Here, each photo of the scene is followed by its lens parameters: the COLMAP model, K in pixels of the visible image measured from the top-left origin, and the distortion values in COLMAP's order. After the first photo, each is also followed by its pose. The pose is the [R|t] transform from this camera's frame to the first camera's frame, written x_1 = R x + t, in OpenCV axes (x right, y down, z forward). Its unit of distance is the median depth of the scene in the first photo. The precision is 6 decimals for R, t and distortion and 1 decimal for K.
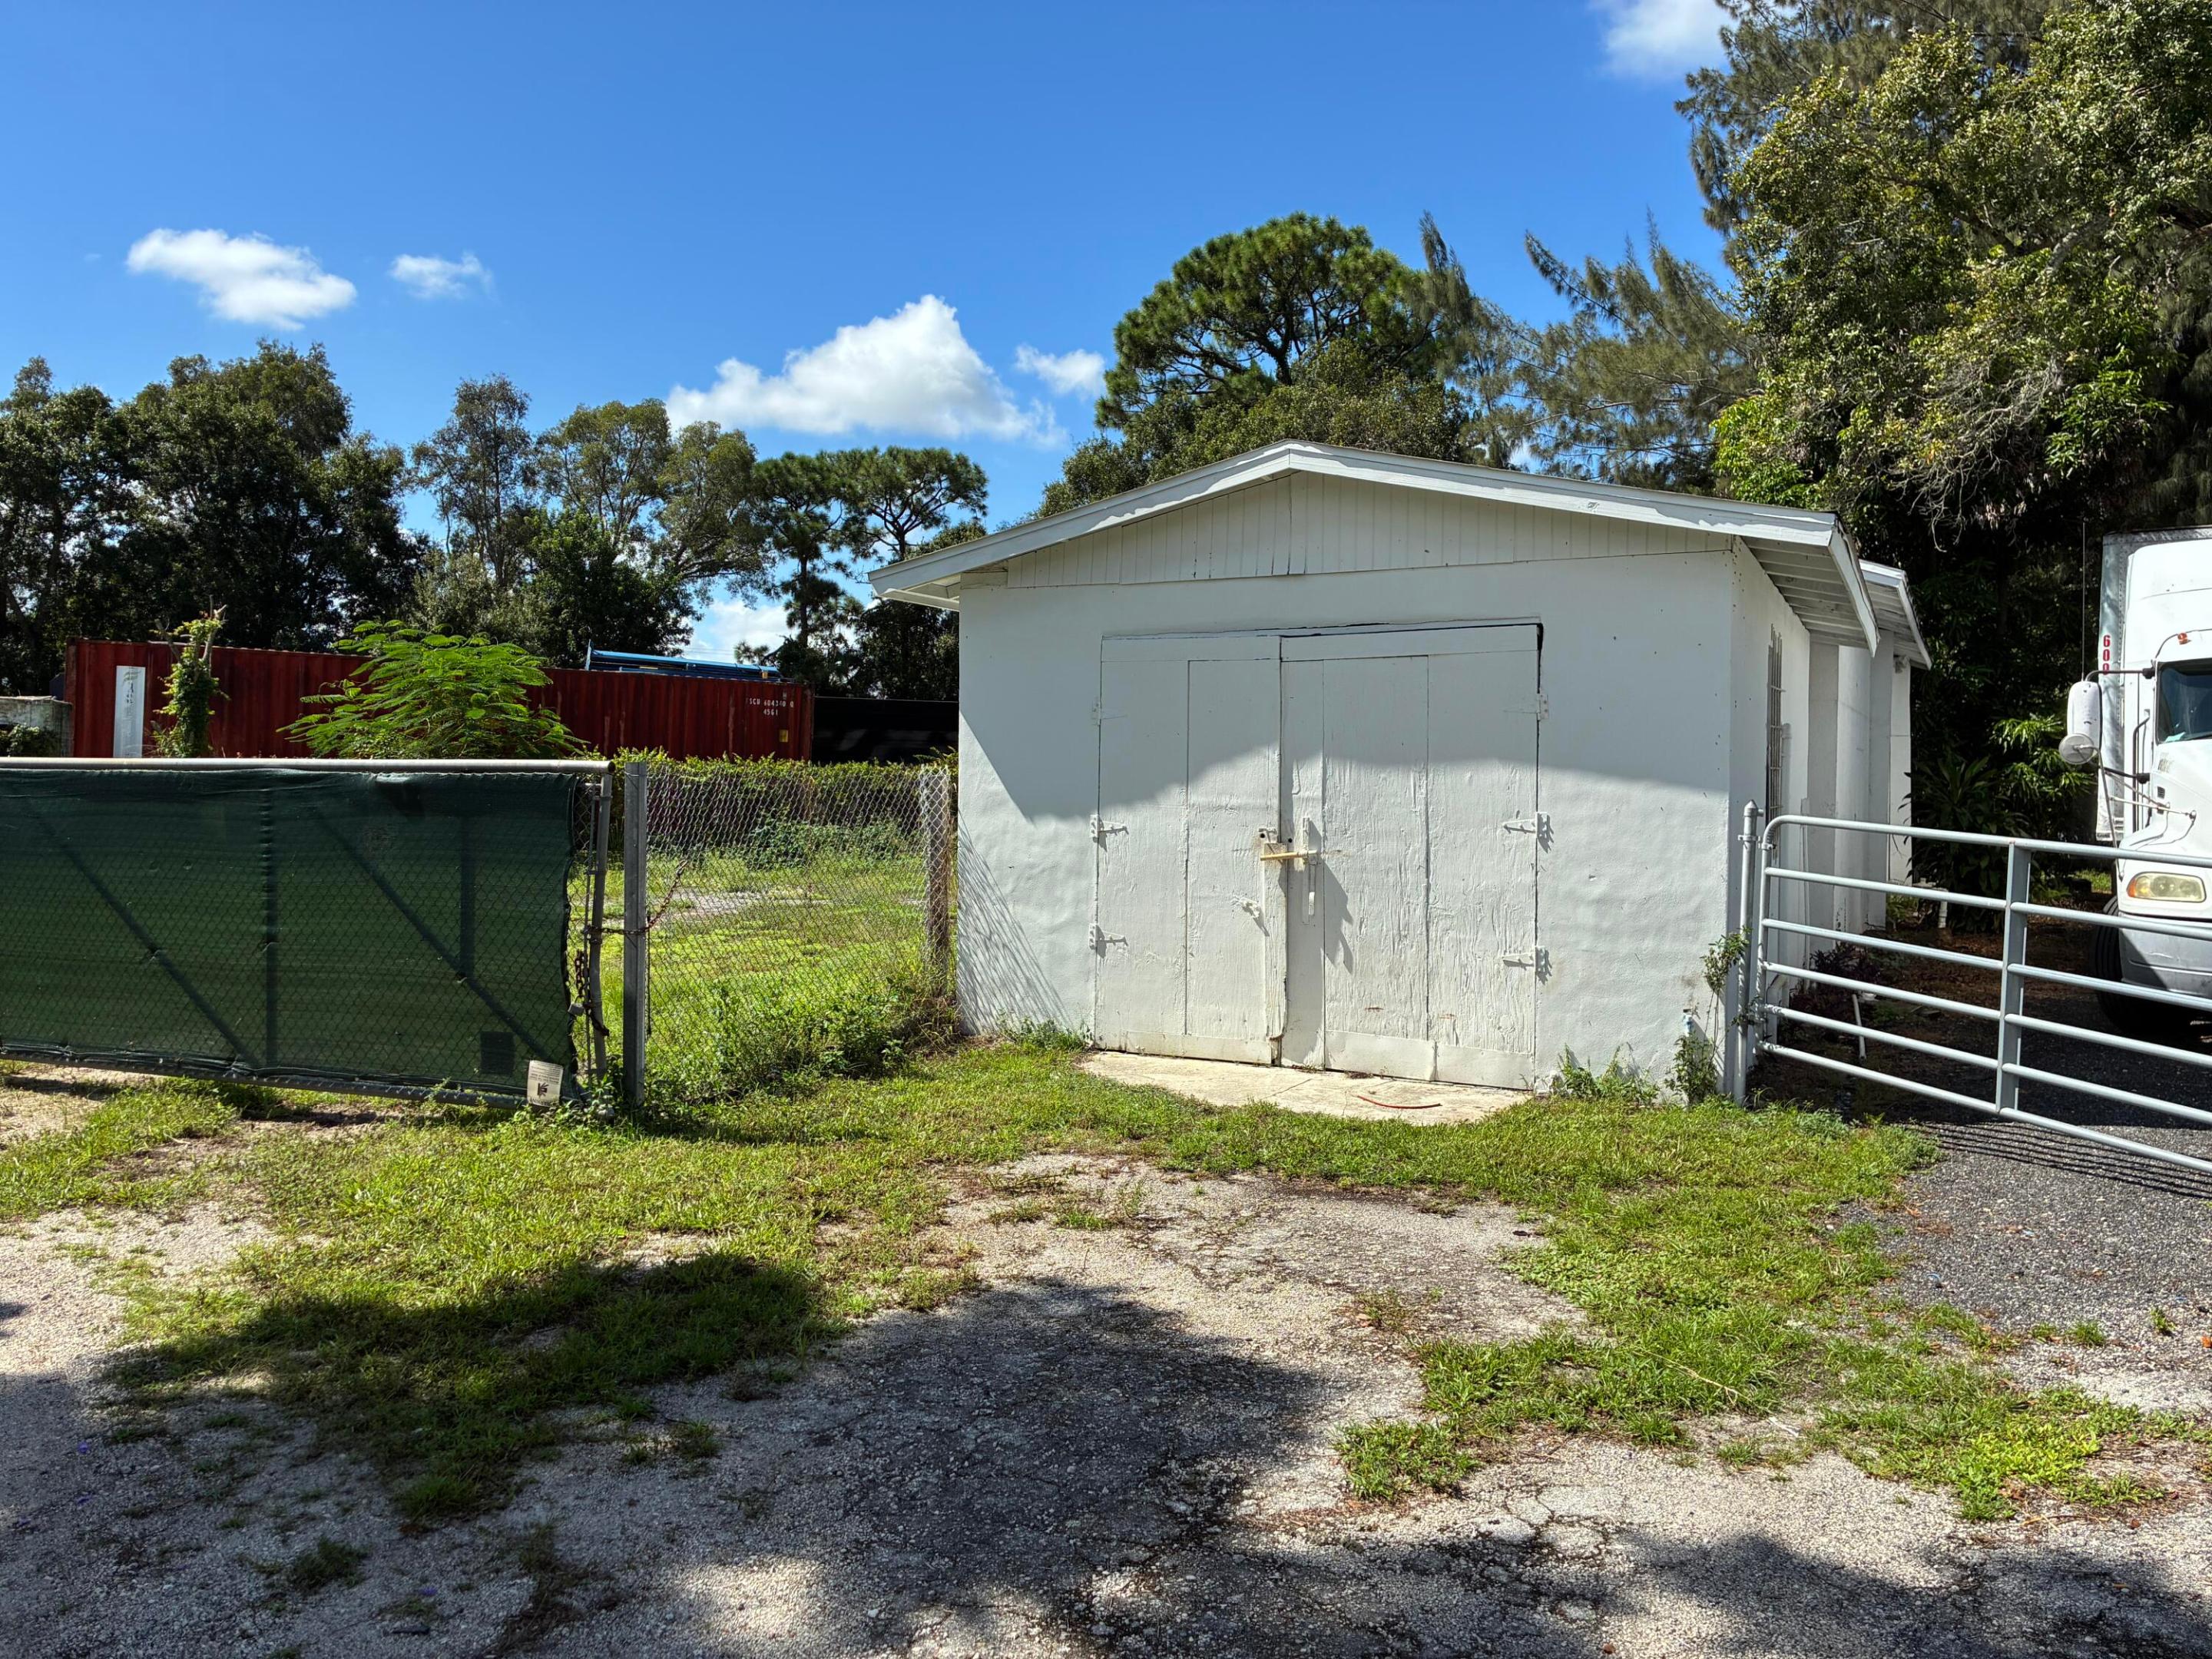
lens RADIAL K [[1689.2, 0, 1113.7], [0, 1689.2, 833.3], [0, 0, 1]] dist [0.025103, -0.034491]
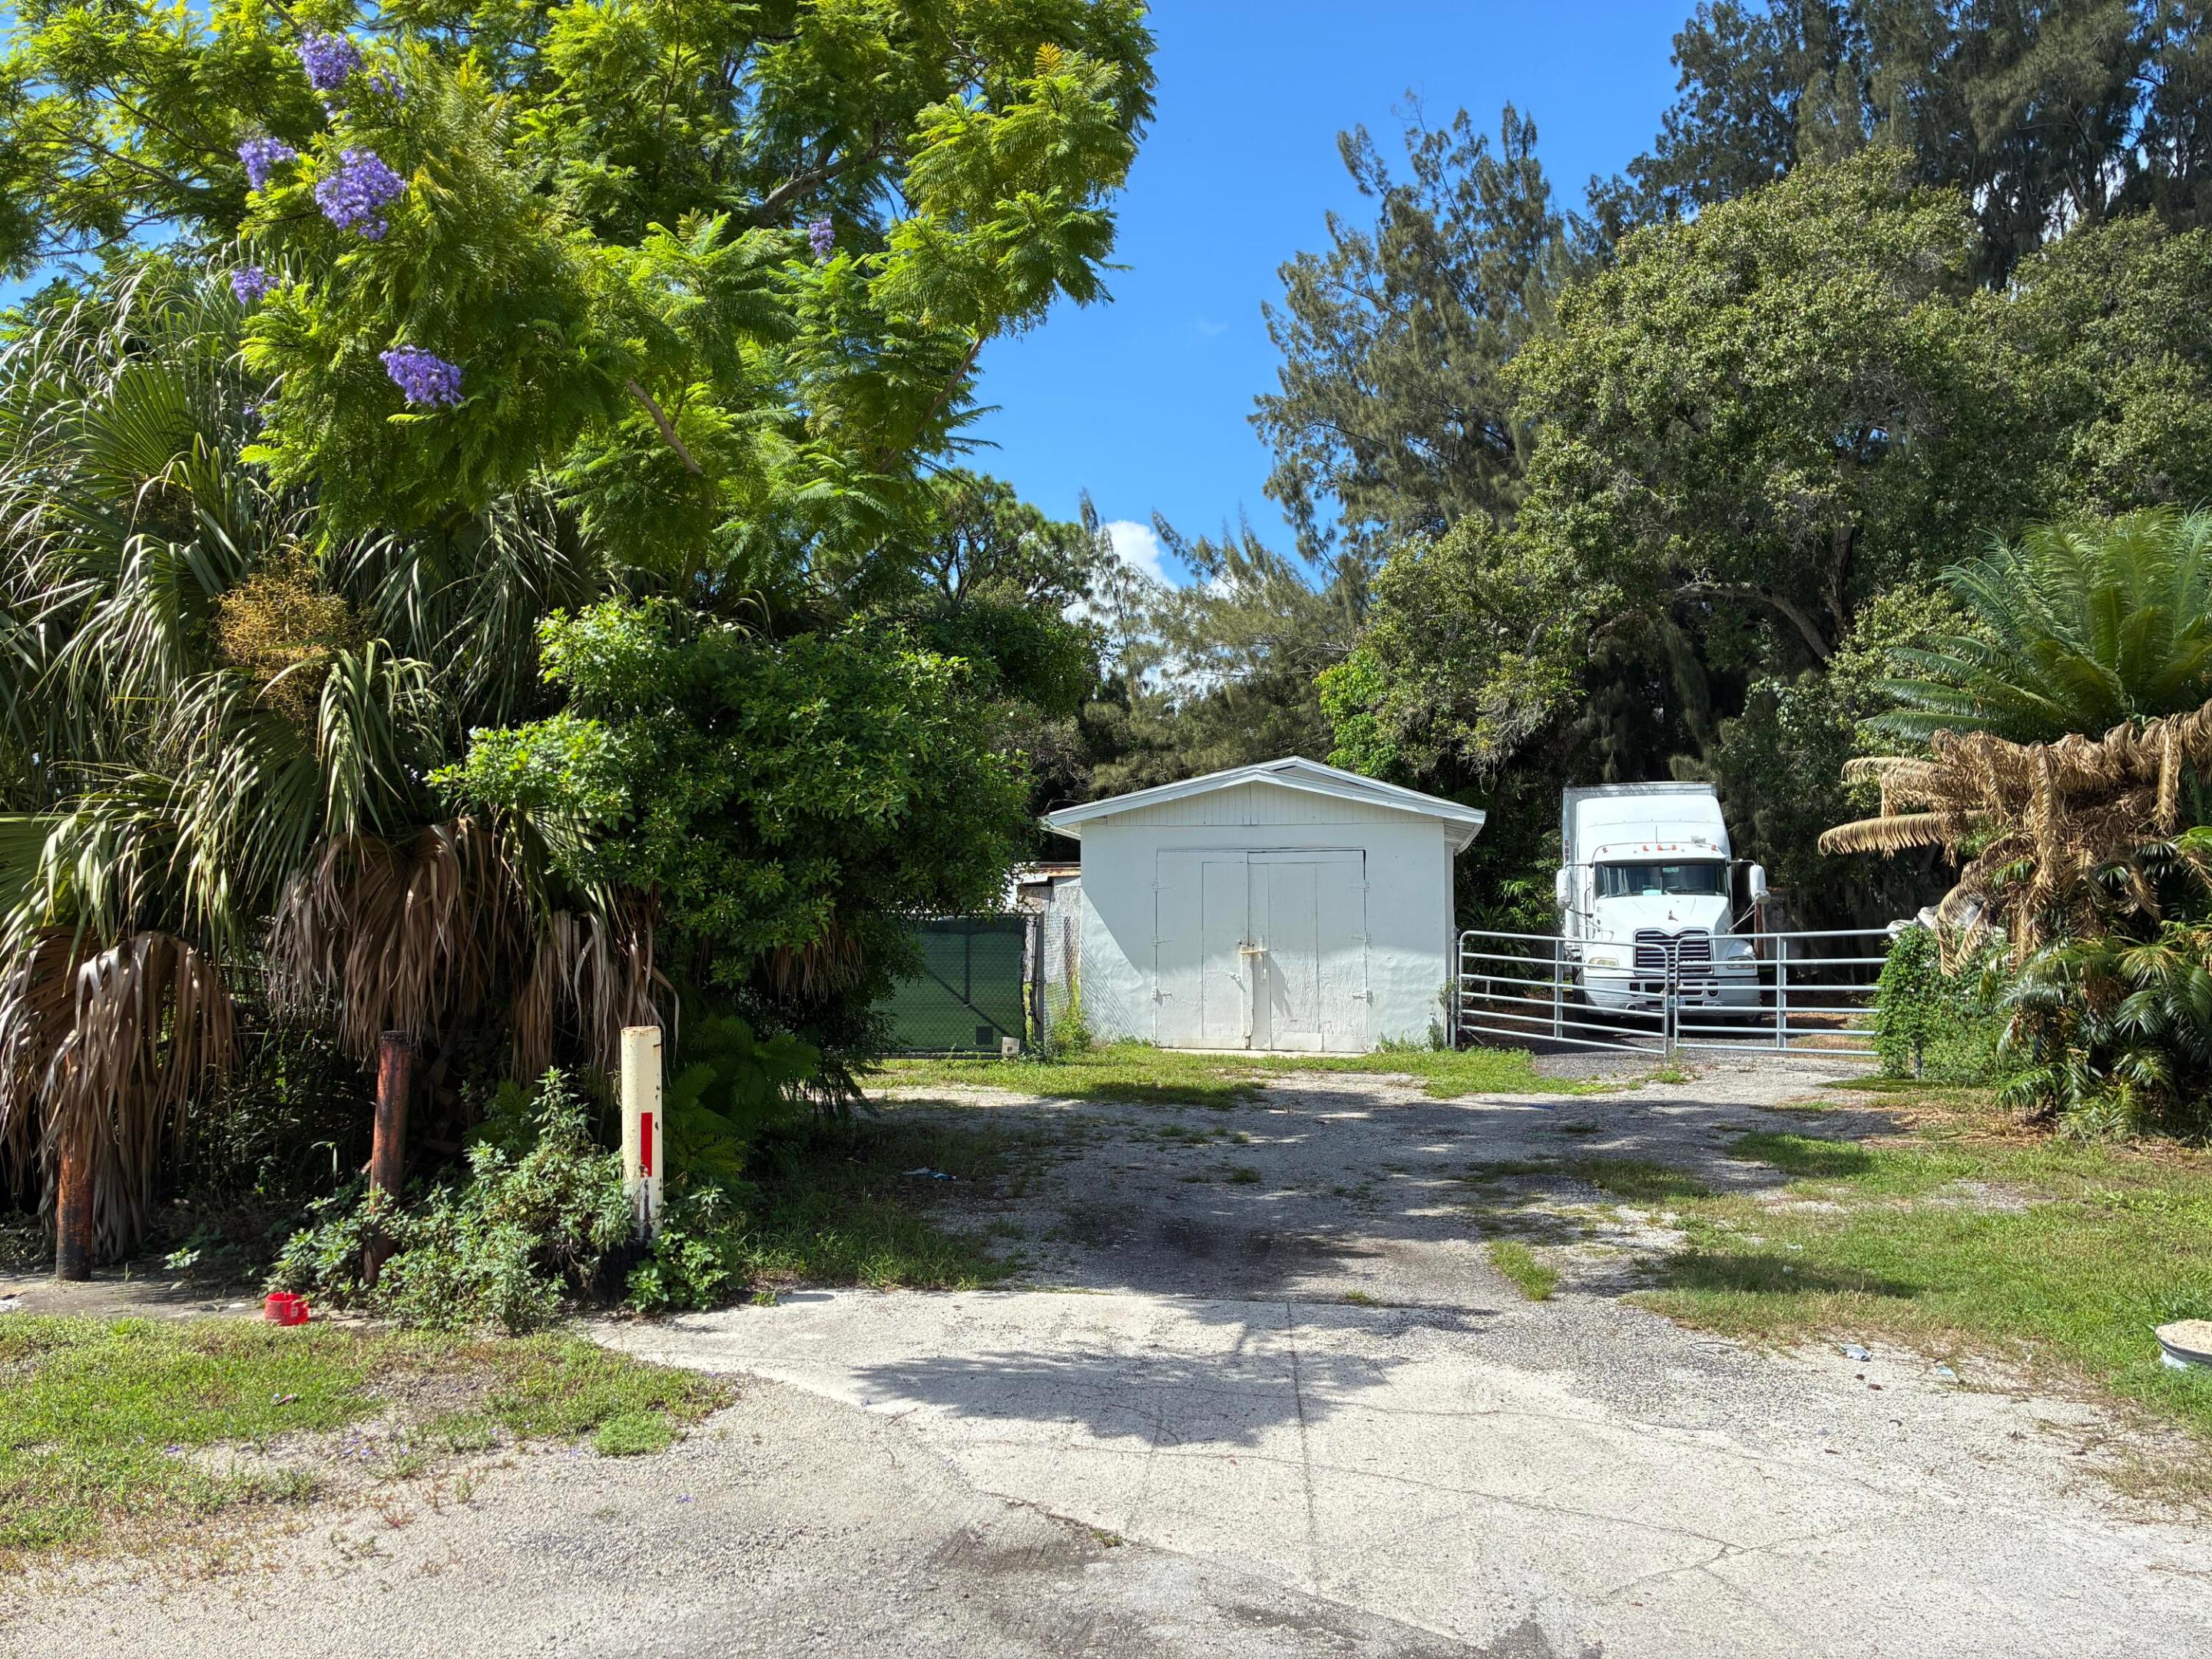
lens RADIAL K [[1689.2, 0, 1099.5], [0, 1689.2, 826.7], [0, 0, 1]] dist [0.025103, -0.034491]
pose [[0.961428, 0.011127, 0.274832, -0.431654], [0.013000, 0.996227, -0.085811, 0.022467], [-0.274750, 0.086074, 0.957655, -0.660683]]
